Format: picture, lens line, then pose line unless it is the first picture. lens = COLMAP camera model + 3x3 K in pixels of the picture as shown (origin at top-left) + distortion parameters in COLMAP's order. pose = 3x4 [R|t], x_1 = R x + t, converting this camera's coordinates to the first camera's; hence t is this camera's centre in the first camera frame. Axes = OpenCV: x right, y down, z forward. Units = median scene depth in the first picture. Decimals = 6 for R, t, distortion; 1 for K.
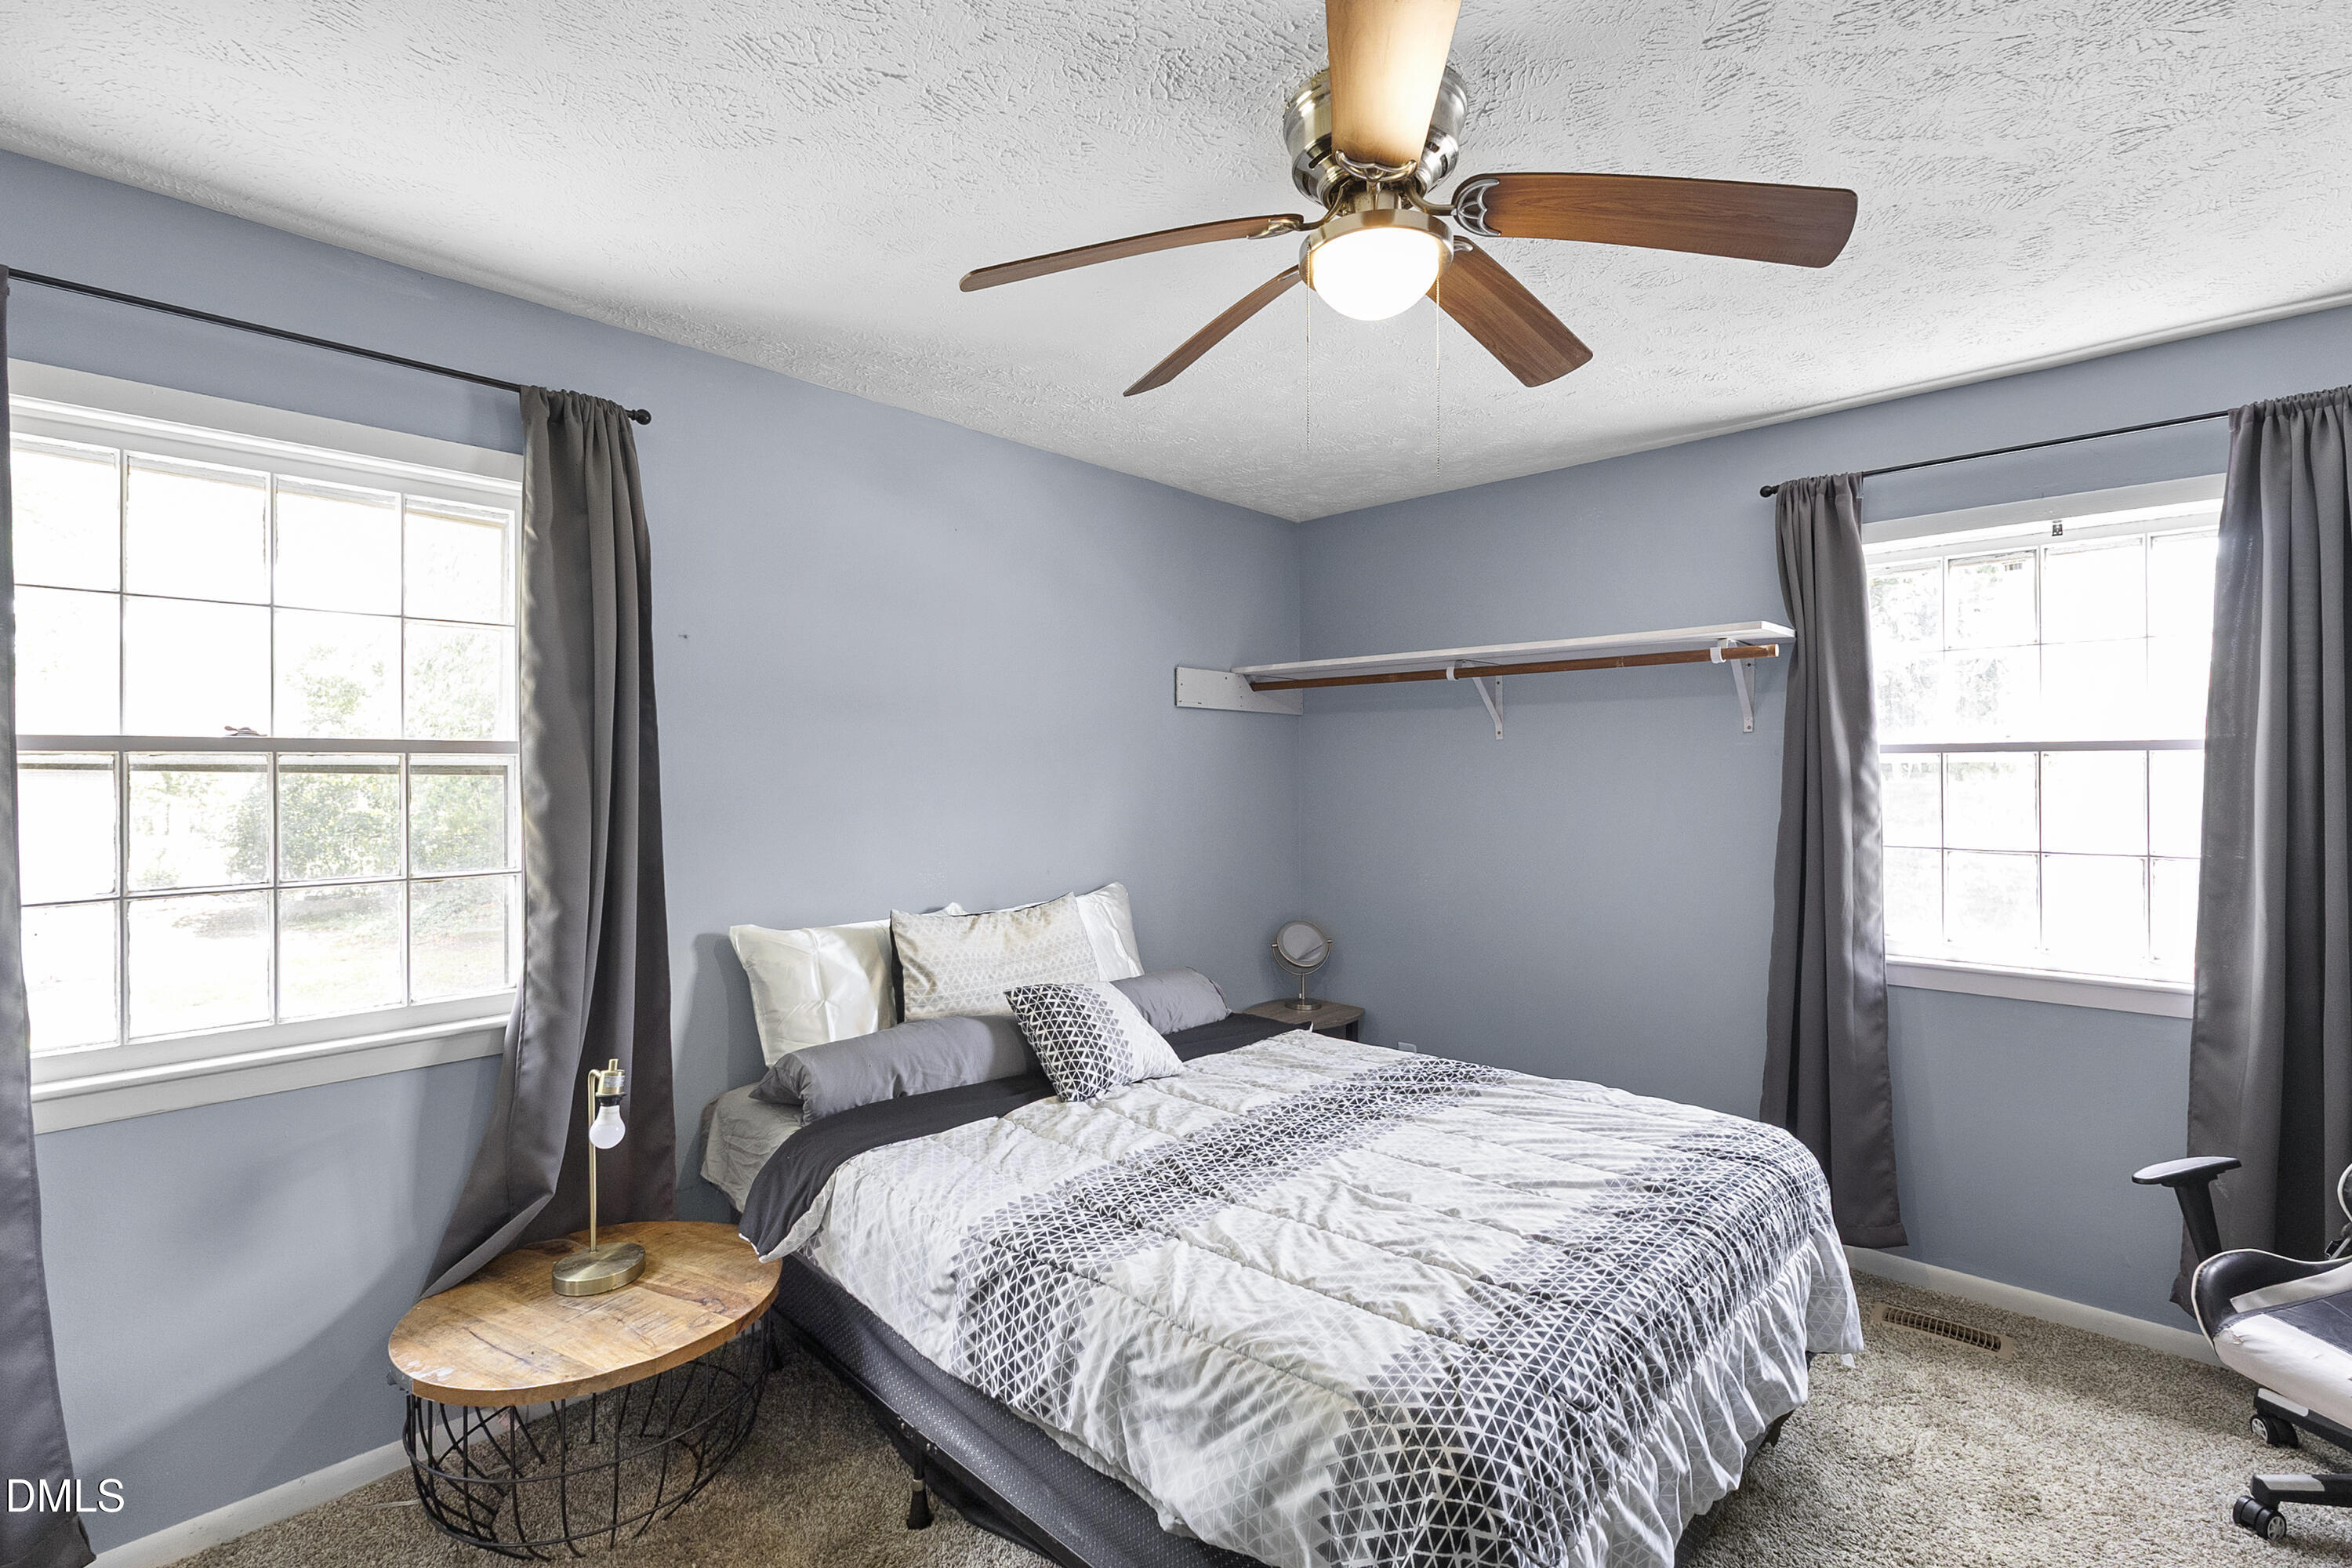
lens RADIAL K [[1042.5, 0, 1175.6], [0, 1042.5, 794.4], [0, 0, 1]] dist [-0.001316, 0.000352]
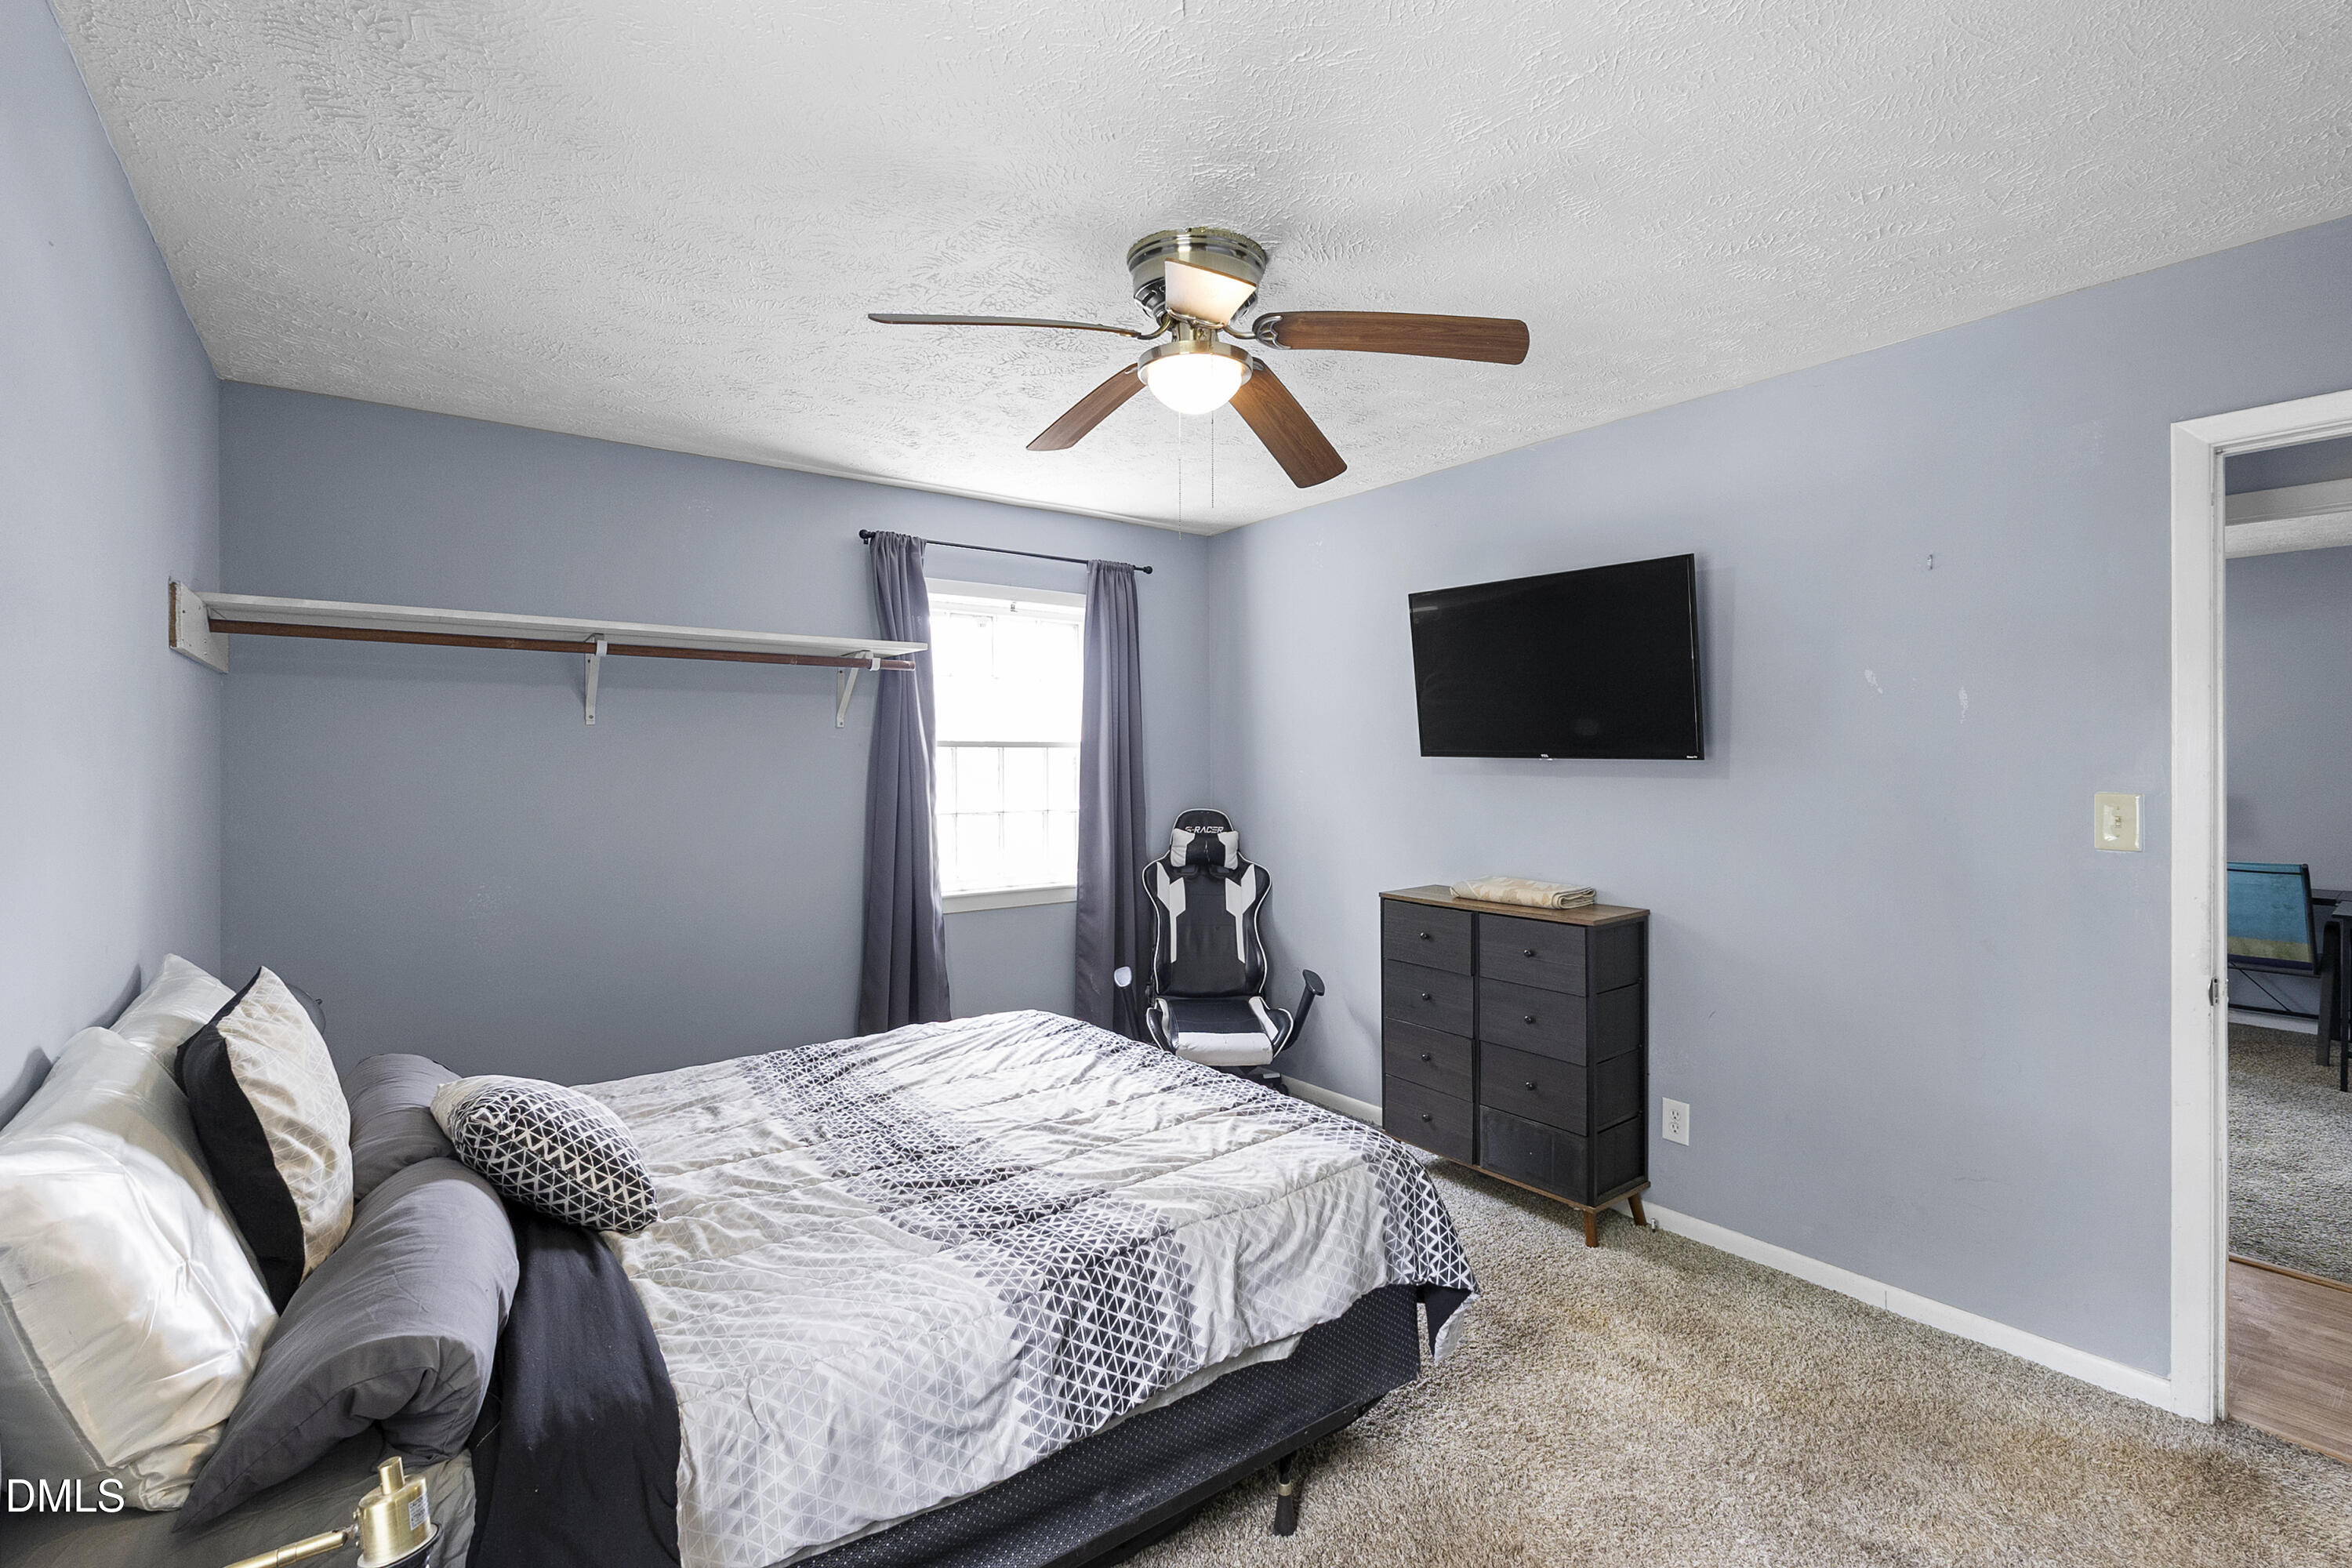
lens RADIAL K [[1041.8, 0, 1176.0], [0, 1041.8, 784.0], [0, 0, 1]] dist [-0.004322, 0.000459]
pose [[0.176317, -0.019316, 0.984144, -0.854537], [0.022366, 0.999628, 0.015613, -0.006755], [-0.984079, 0.019259, 0.176684, 0.608696]]
